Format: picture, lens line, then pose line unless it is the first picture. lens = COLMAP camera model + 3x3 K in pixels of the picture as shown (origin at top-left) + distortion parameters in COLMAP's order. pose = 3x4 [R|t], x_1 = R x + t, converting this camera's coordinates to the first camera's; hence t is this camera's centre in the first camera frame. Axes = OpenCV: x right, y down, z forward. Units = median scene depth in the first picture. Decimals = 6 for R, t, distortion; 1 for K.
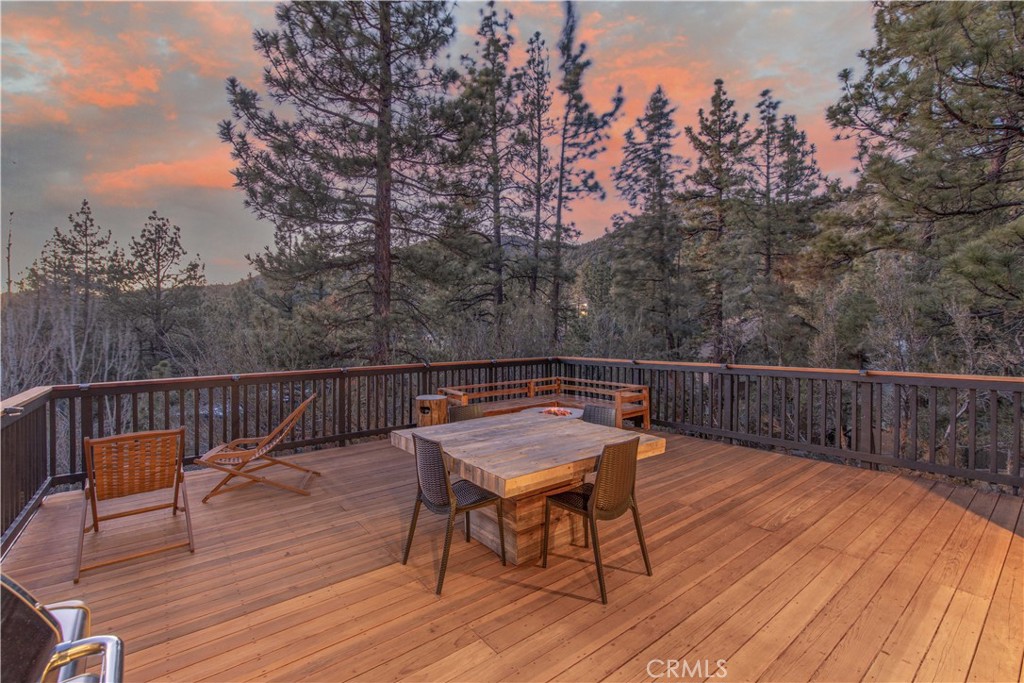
lens RADIAL K [[439.4, 0, 511.1], [0, 439.4, 337.9], [0, 0, 1]] dist [-0.000368, 0.000001]
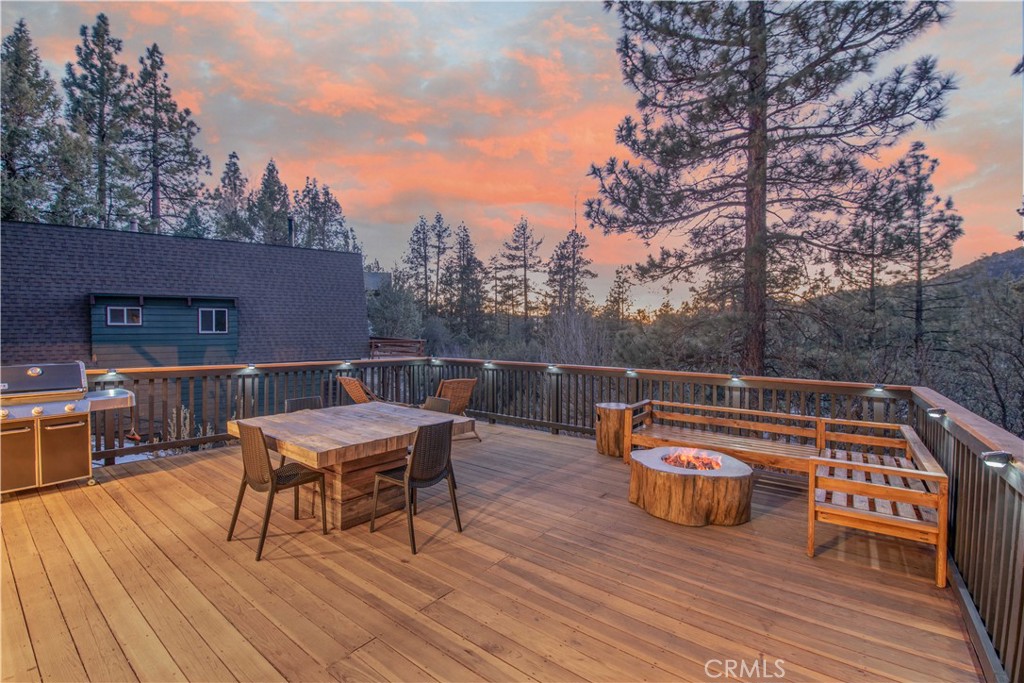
lens RADIAL K [[439.4, 0, 510.5], [0, 439.4, 340.1], [0, 0, 1]] dist [-0.000368, 0.000001]
pose [[0.236410, 0.003407, -0.971647, 1.116014], [-0.011191, 0.999937, 0.000783, -0.011968], [0.971589, 0.010689, 0.236433, 0.986822]]
